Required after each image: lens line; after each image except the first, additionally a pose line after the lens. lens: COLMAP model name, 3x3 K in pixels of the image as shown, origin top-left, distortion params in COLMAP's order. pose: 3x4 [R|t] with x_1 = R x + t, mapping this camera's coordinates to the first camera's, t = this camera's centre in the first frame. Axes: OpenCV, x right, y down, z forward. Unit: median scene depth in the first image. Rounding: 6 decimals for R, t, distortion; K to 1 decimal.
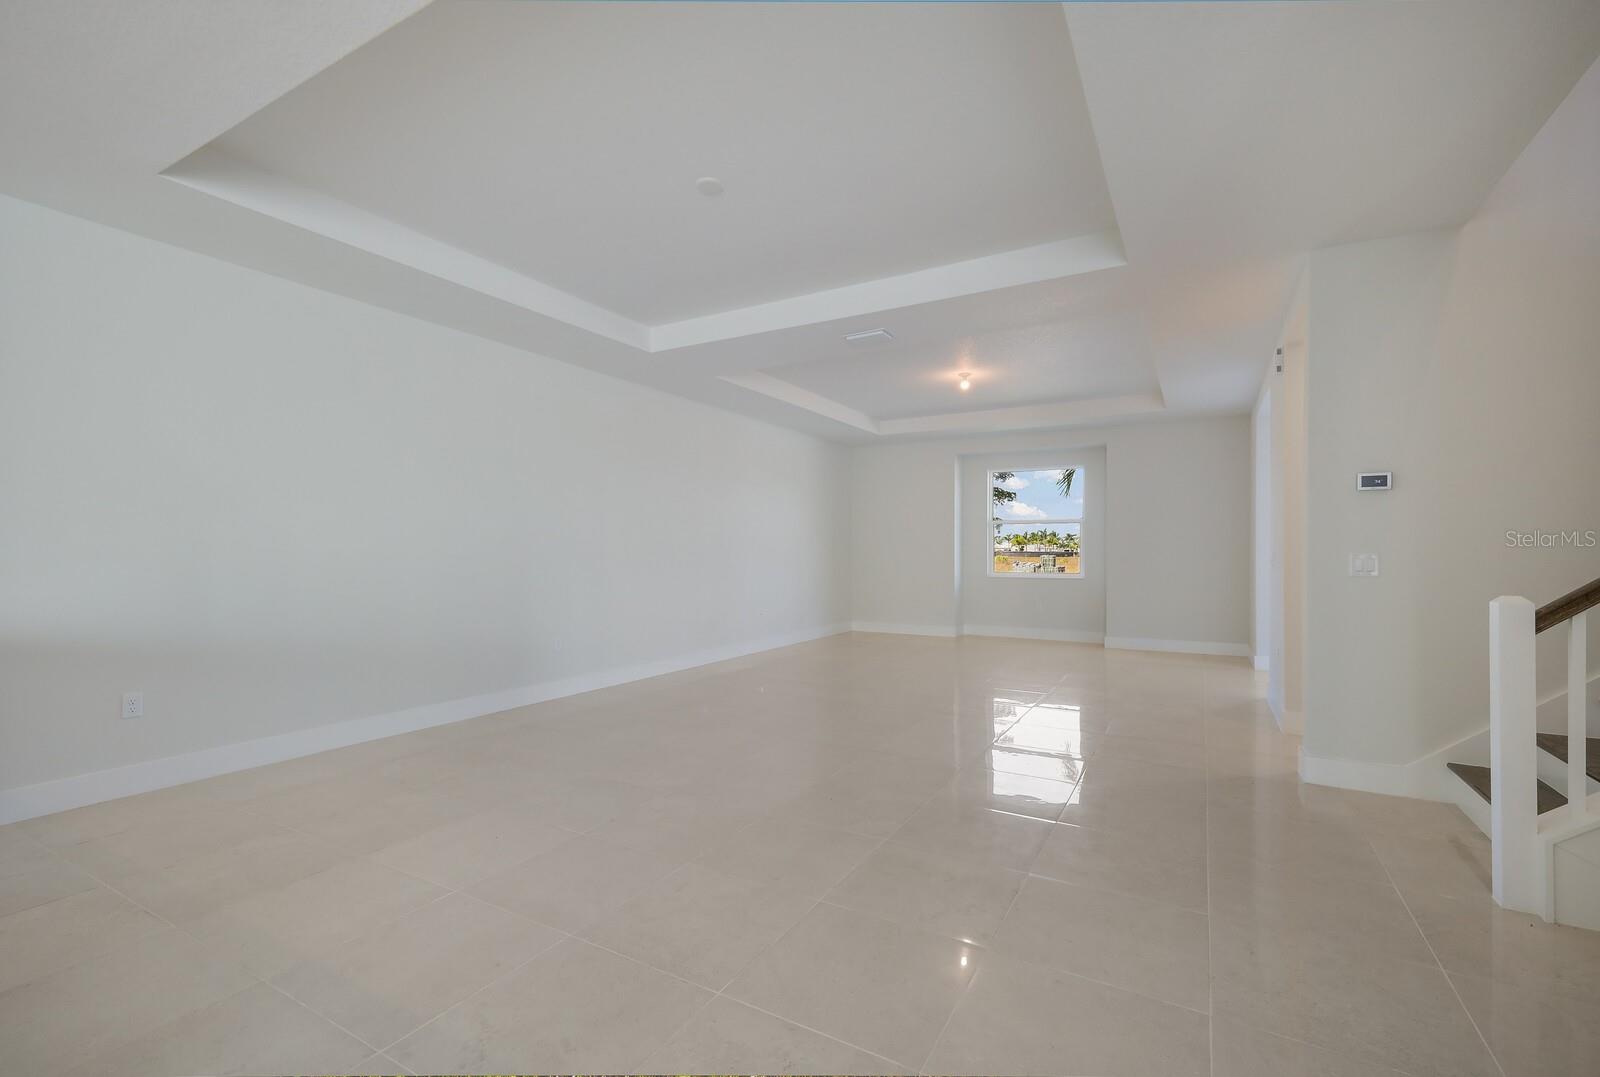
lens RADIAL K [[707.5, 0, 784.7], [0, 707.5, 545.1], [0, 0, 1]] dist [0.017434, 0.000467]
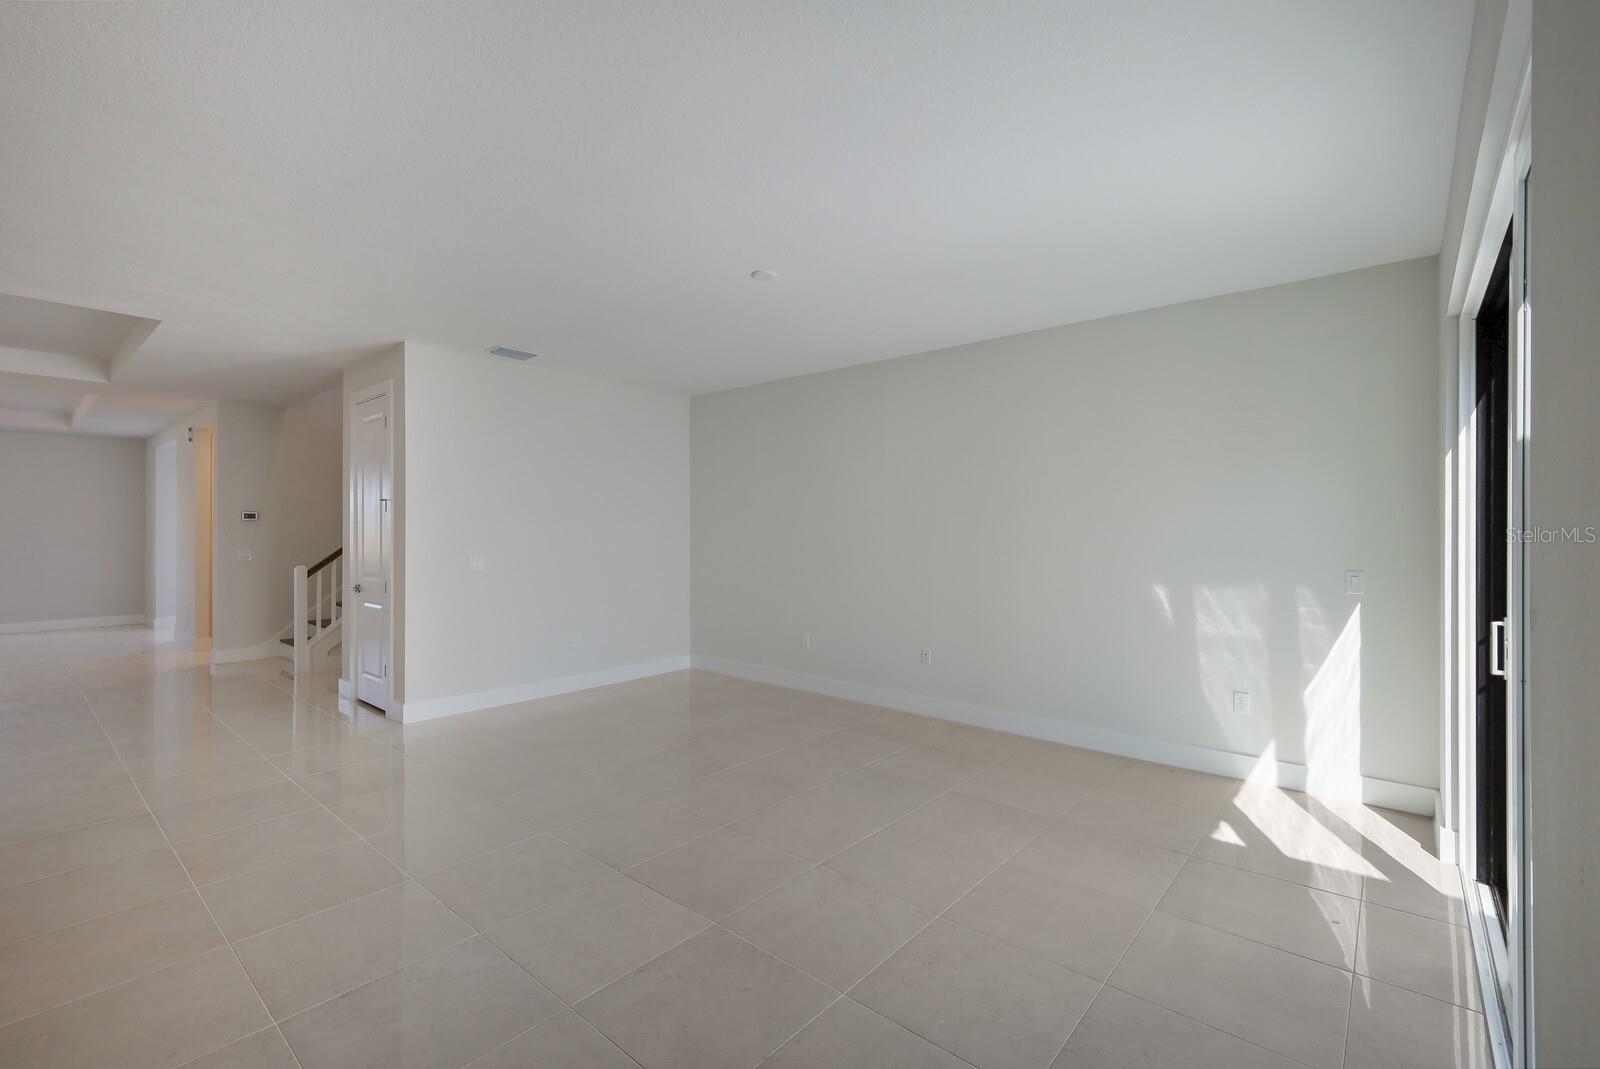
lens RADIAL K [[695.8, 0, 784.6], [0, 695.8, 530.2], [0, 0, 1]] dist [0.002226, -0.000674]
pose [[0.186154, 0.001458, 0.982519, -0.669112], [-0.005461, 0.999985, -0.000449, -0.039127], [-0.982505, -0.005282, 0.186160, -0.694123]]
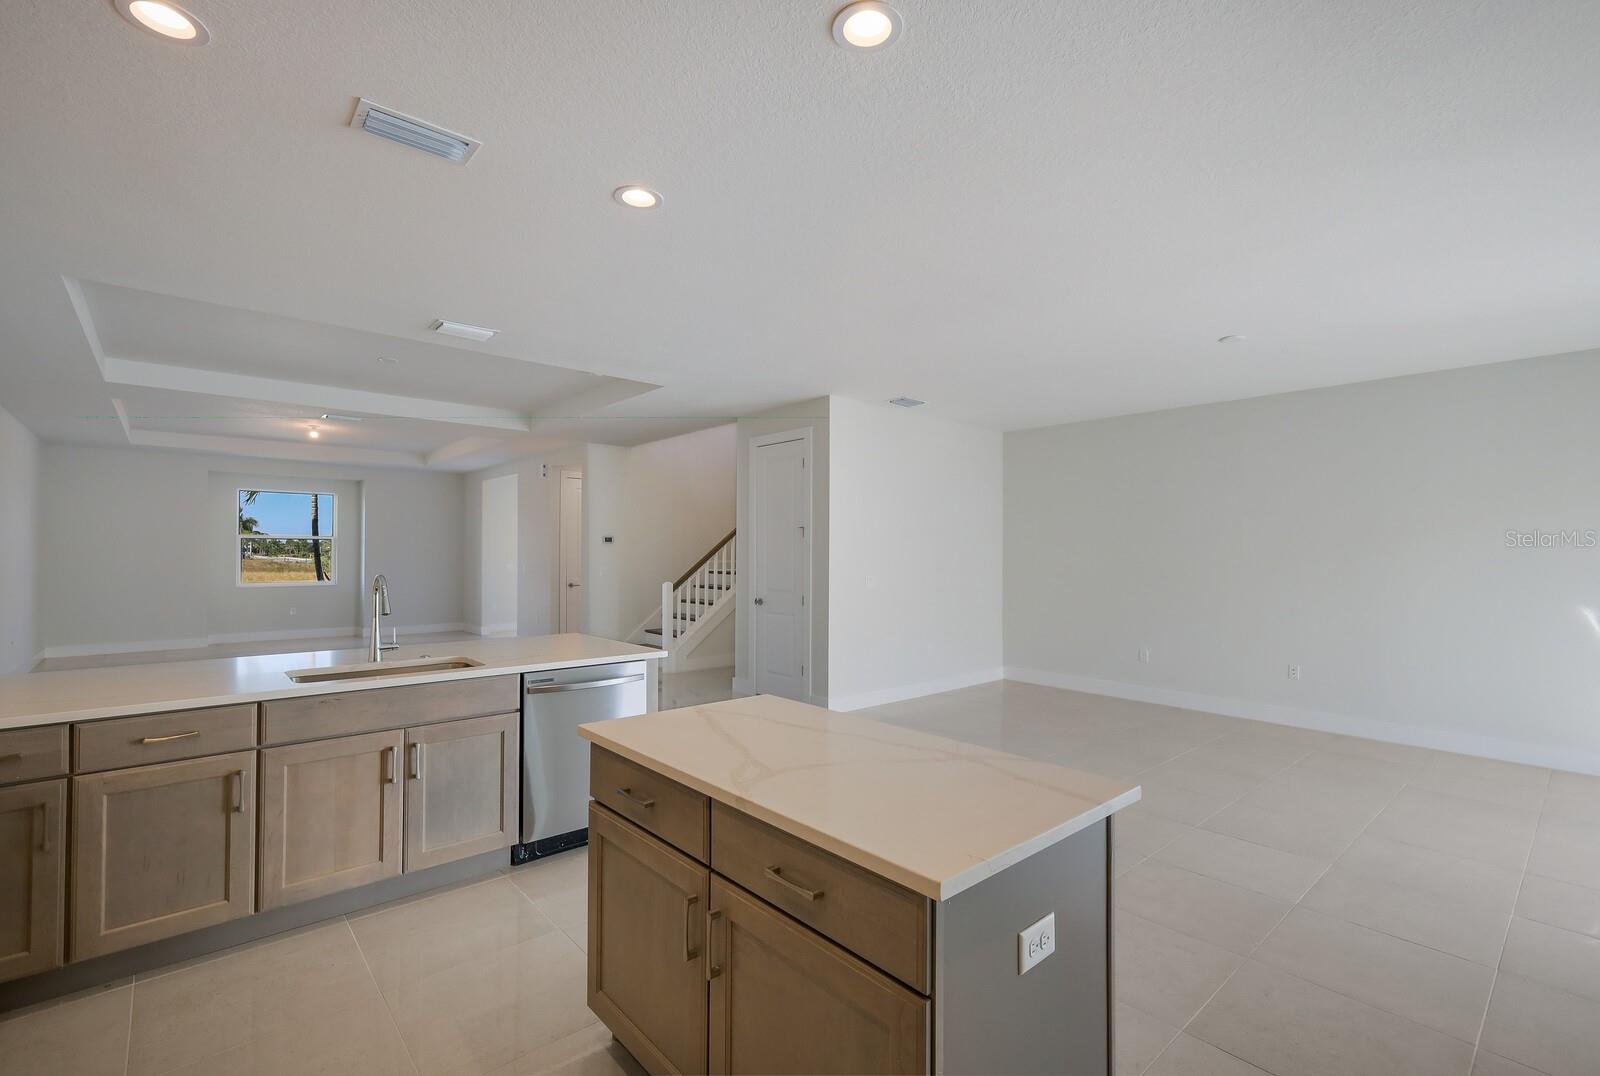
lens RADIAL K [[707.5, 0, 801.2], [0, 707.5, 544.7], [0, 0, 1]] dist [0.017434, 0.000467]
pose [[0.328277, 0.011228, 0.944515, -0.951502], [-0.008680, 0.999923, -0.008870, -0.039290], [-0.944541, -0.005287, 0.328350, -0.337903]]
